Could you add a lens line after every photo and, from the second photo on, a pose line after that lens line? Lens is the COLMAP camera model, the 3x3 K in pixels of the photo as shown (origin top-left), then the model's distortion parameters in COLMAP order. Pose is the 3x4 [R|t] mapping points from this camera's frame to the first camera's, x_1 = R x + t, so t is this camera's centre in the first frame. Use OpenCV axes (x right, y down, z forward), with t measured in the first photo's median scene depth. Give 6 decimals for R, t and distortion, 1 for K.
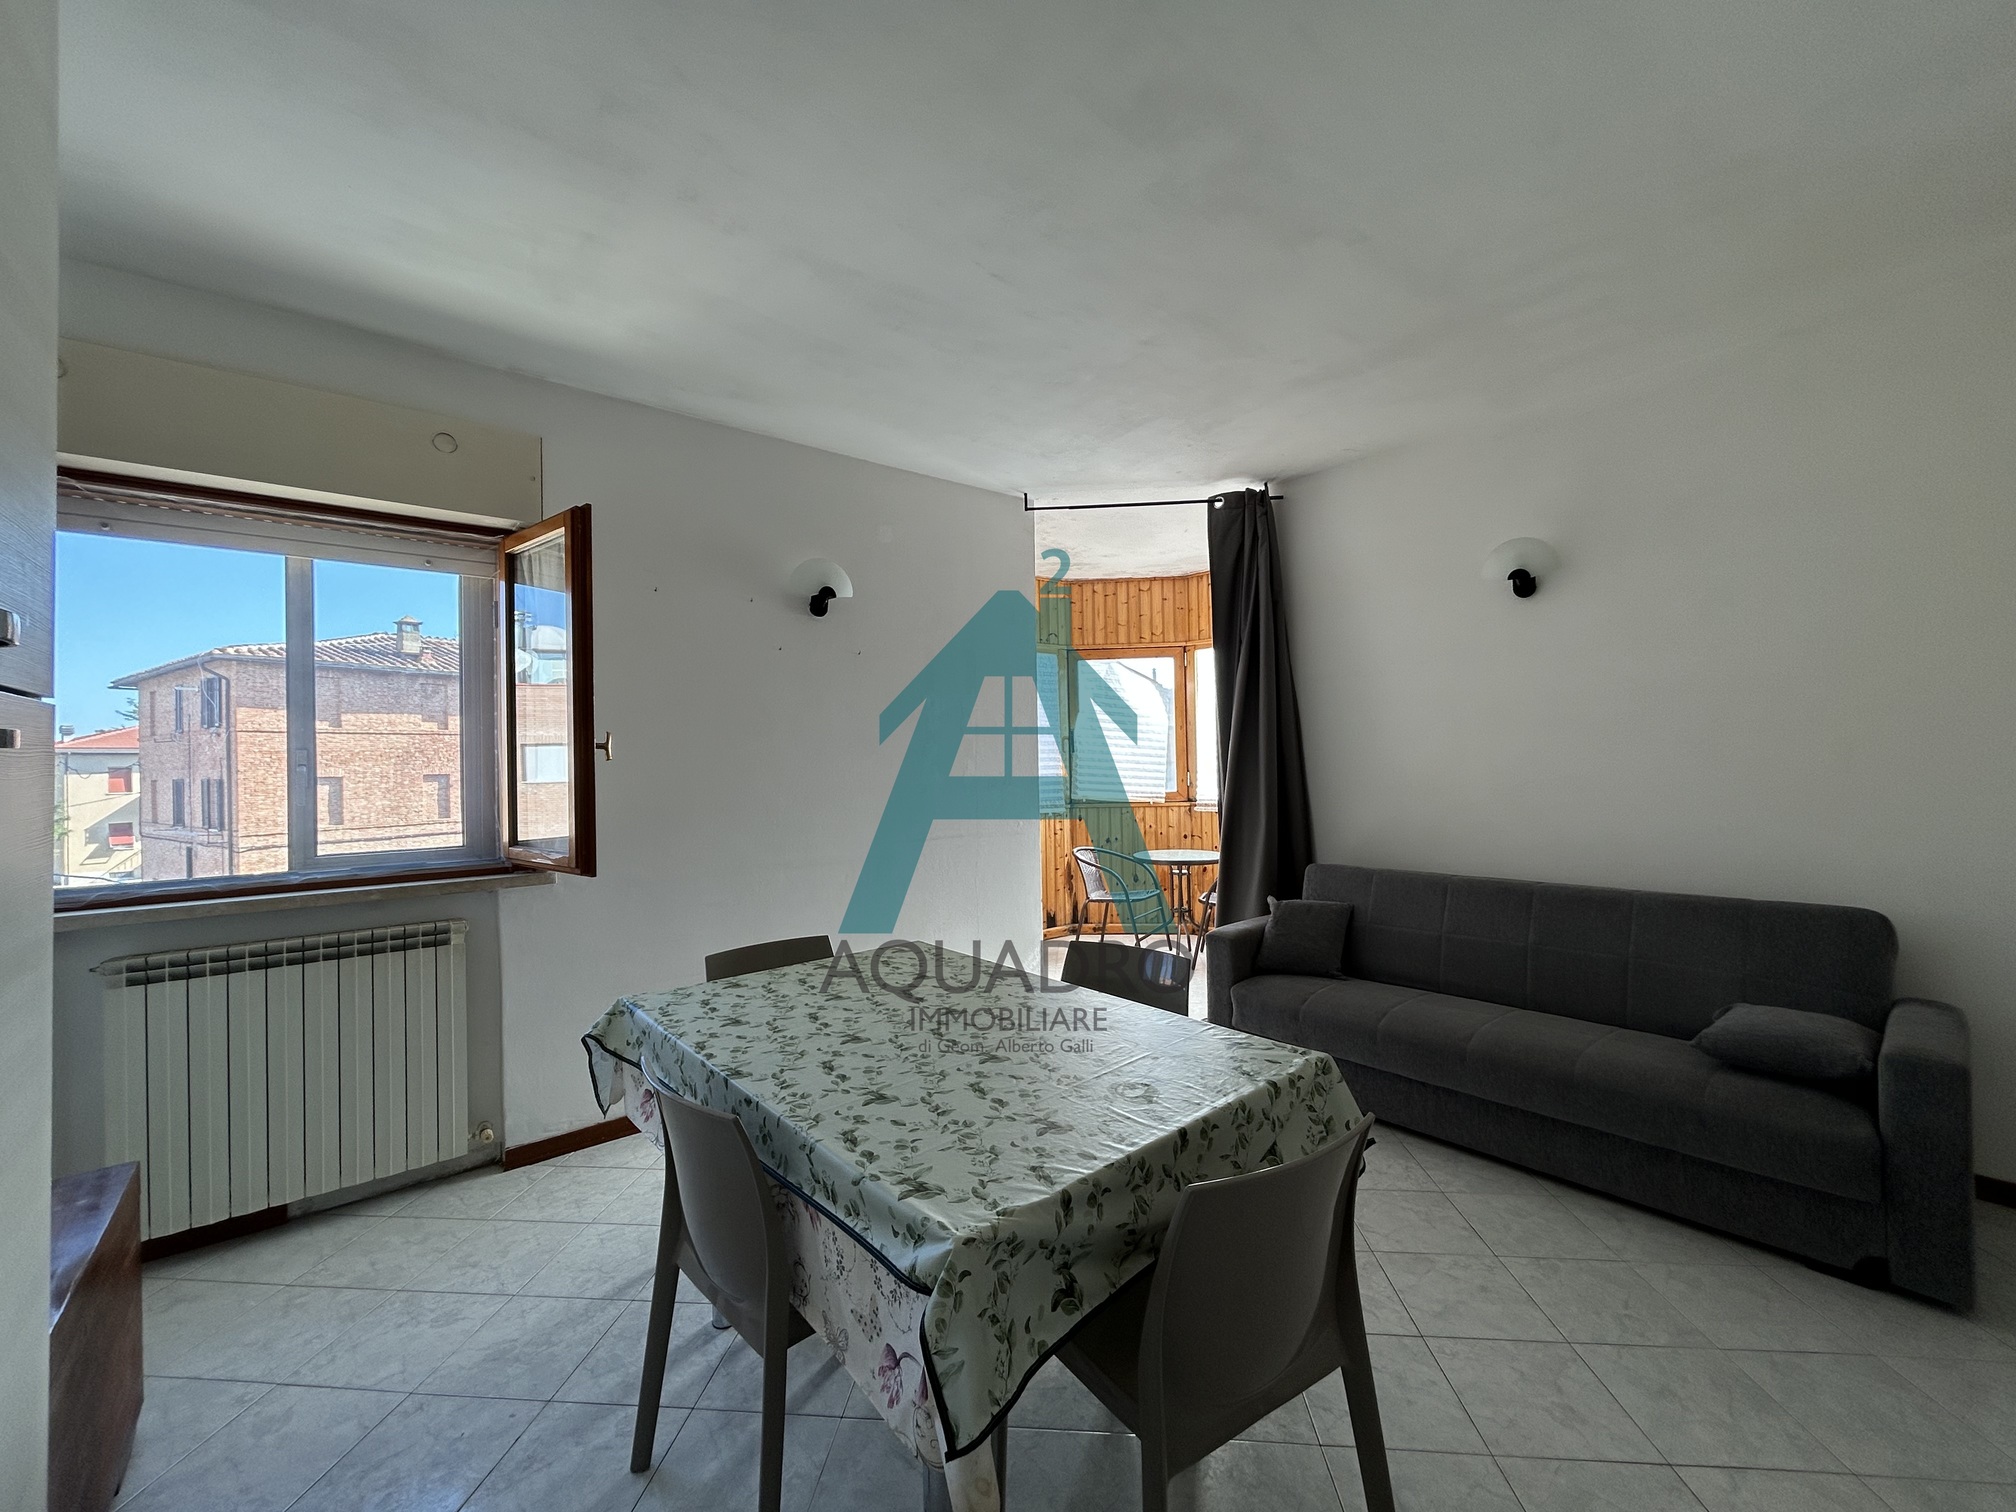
lens RADIAL K [[813.0, 0, 1007.0], [0, 813.0, 753.9], [0, 0, 1]] dist [0.002467, 0.000788]
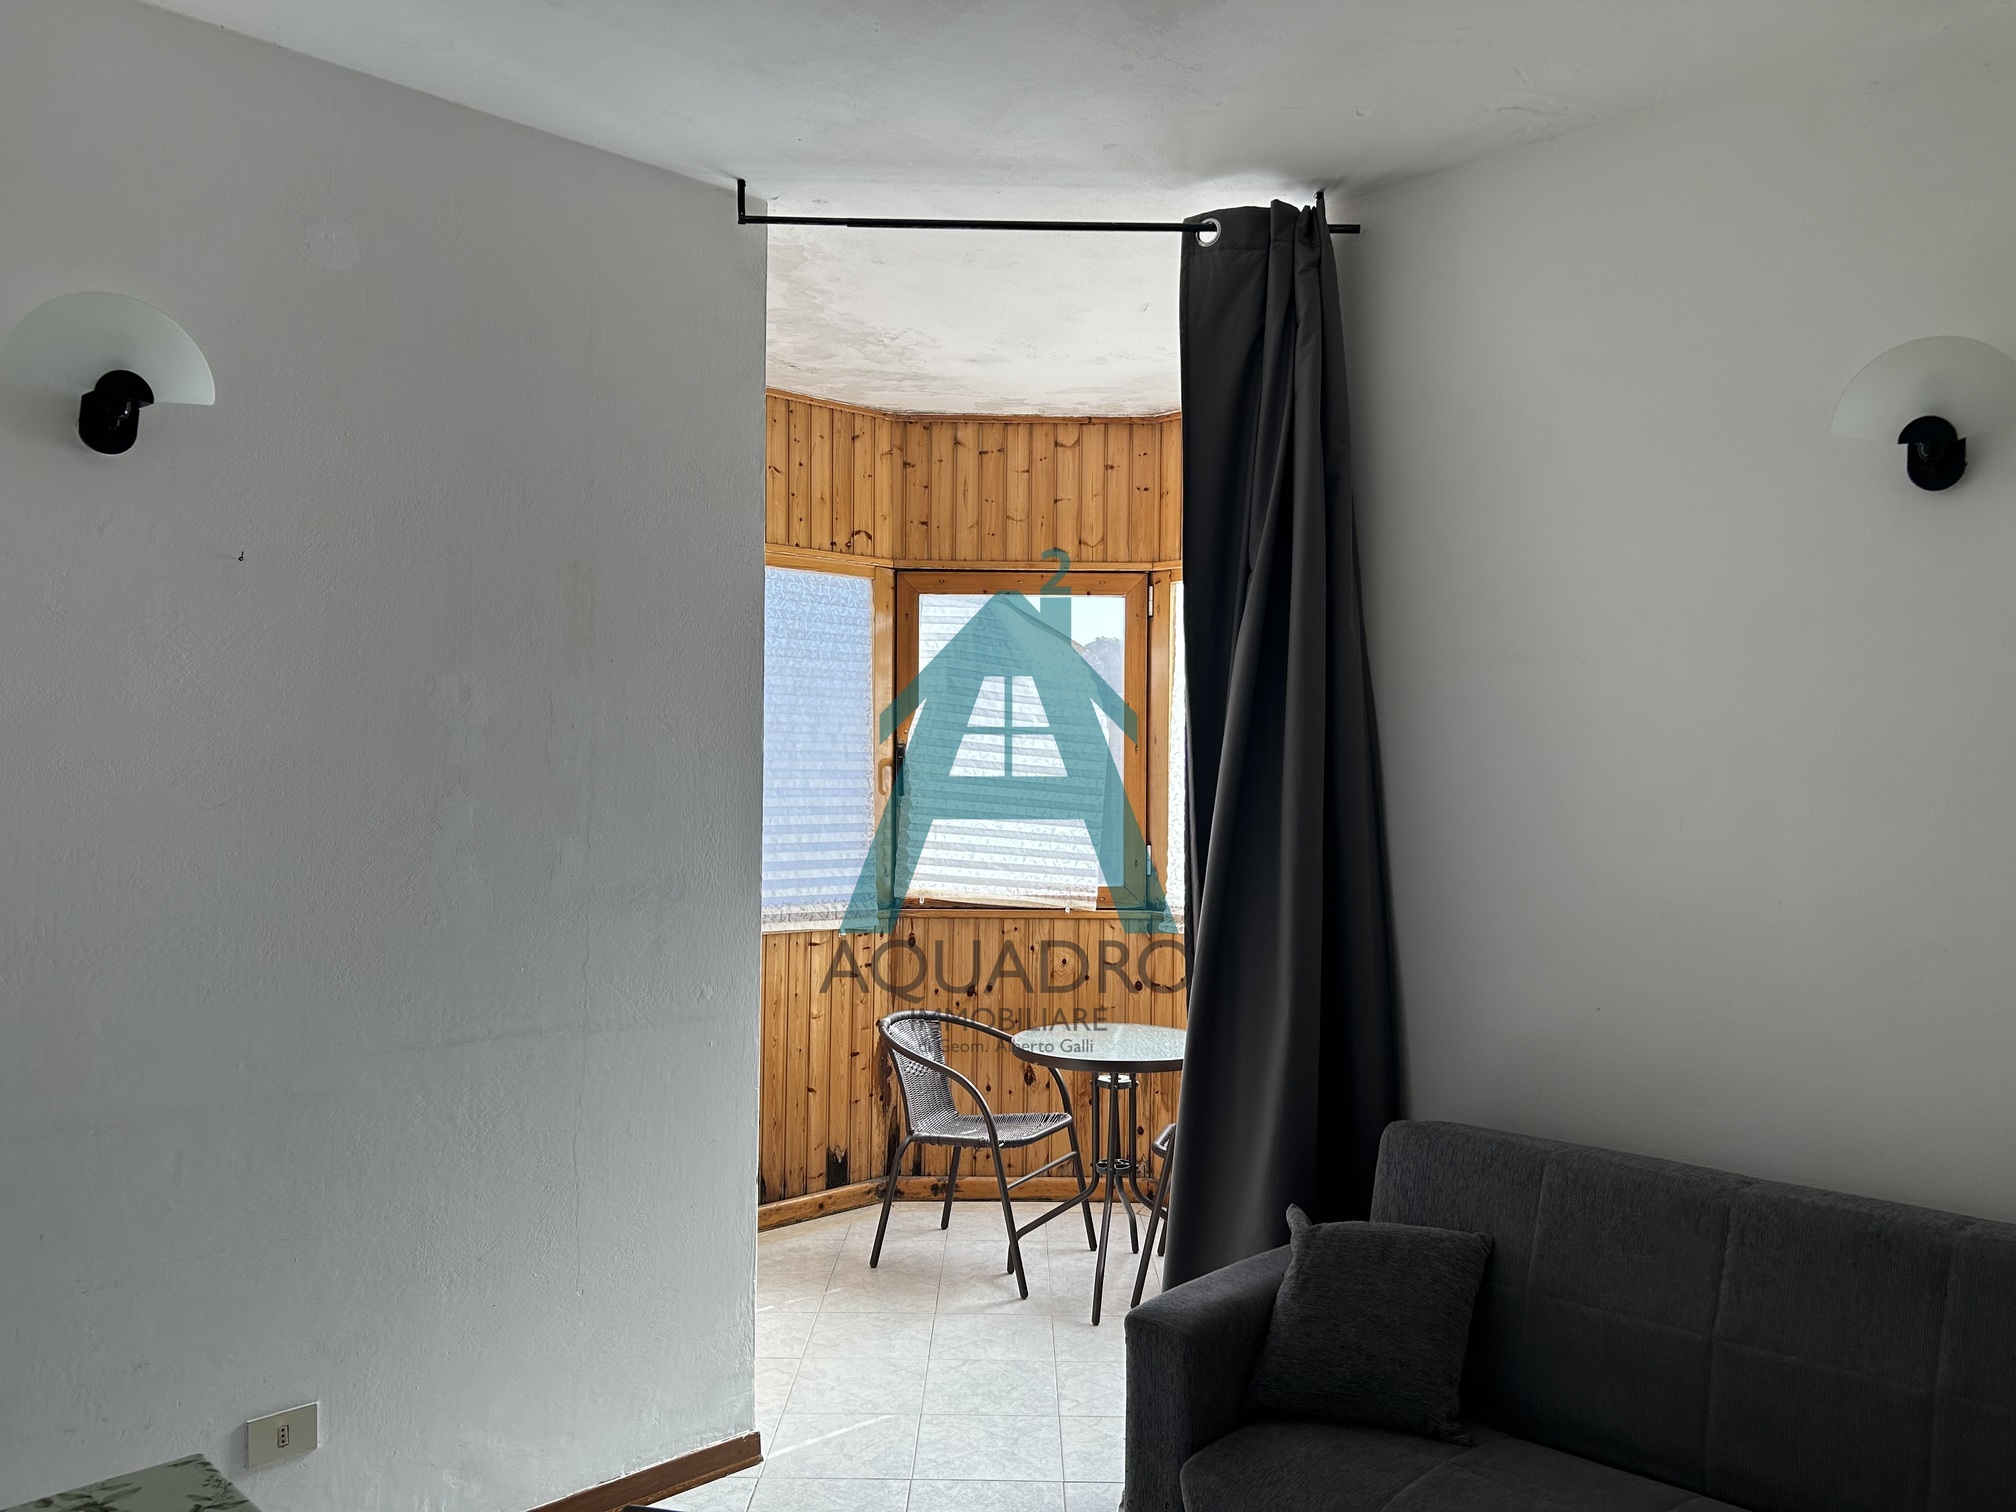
lens RADIAL K [[1524.8, 0, 1009.7], [0, 1524.8, 757.6], [0, 0, 1]] dist [0.018337, 0.001040]
pose [[0.994858, 0.030980, 0.096430, 0.092126], [-0.030964, 0.999519, -0.001662, -0.036471], [-0.096435, -0.001332, 0.995338, 0.231283]]
